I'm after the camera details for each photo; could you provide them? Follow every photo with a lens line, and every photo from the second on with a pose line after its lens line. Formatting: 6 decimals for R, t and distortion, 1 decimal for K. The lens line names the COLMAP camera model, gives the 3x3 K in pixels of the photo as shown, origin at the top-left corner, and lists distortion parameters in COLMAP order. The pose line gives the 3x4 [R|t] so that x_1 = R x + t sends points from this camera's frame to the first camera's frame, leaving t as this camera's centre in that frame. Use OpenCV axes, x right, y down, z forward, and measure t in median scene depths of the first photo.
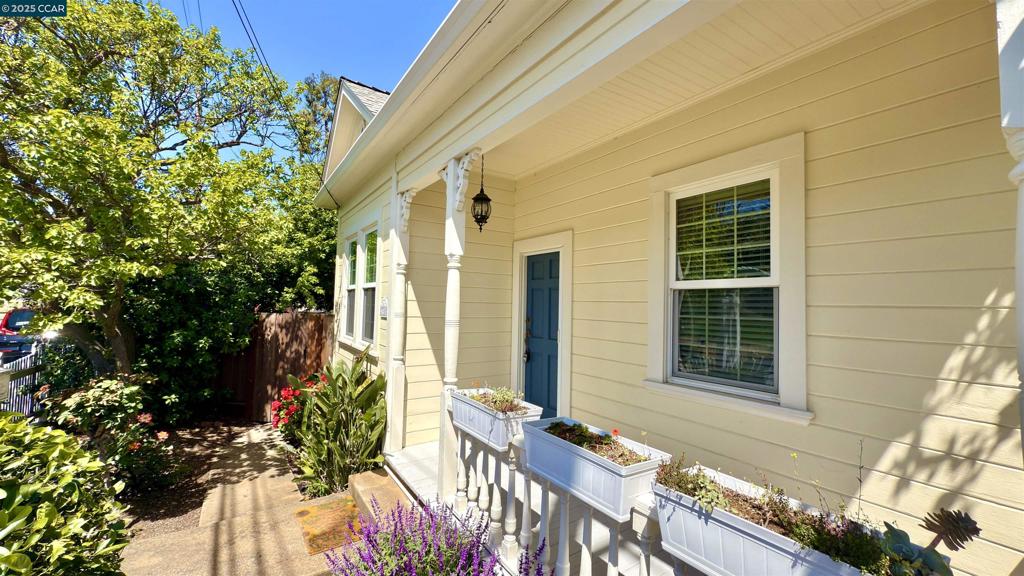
lens RADIAL K [[407.0, 0, 511.6], [0, 407.0, 289.7], [0, 0, 1]] dist [-0.001473, 0.000570]
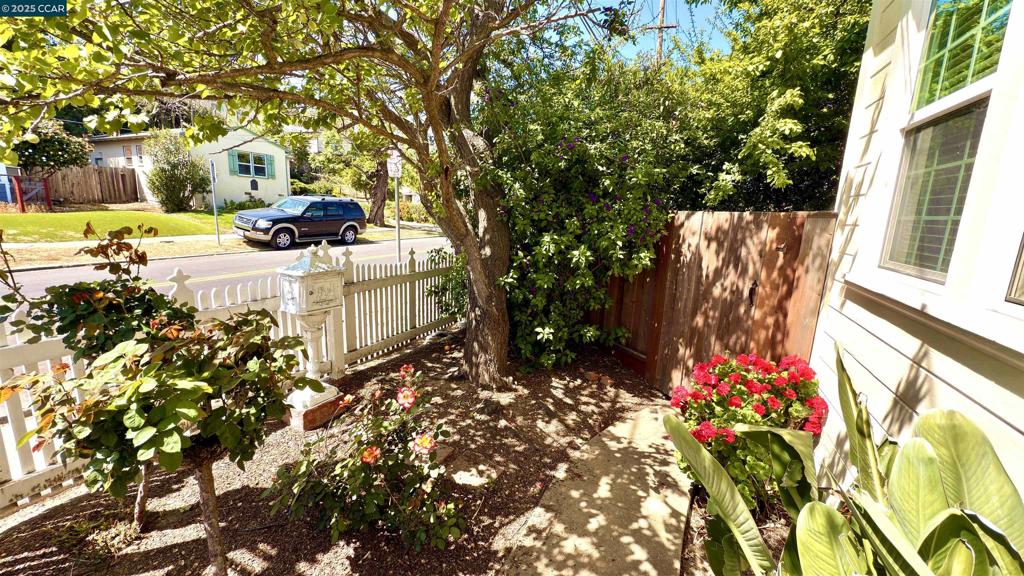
lens RADIAL K [[407.0, 0, 511.6], [0, 407.0, 289.7], [0, 0, 1]] dist [-0.001473, 0.000570]
pose [[0.534001, 0.152661, -0.831587, -0.298924], [0.010809, 0.982251, 0.187261, 0.065400], [0.845415, -0.108987, 0.522873, 0.586993]]
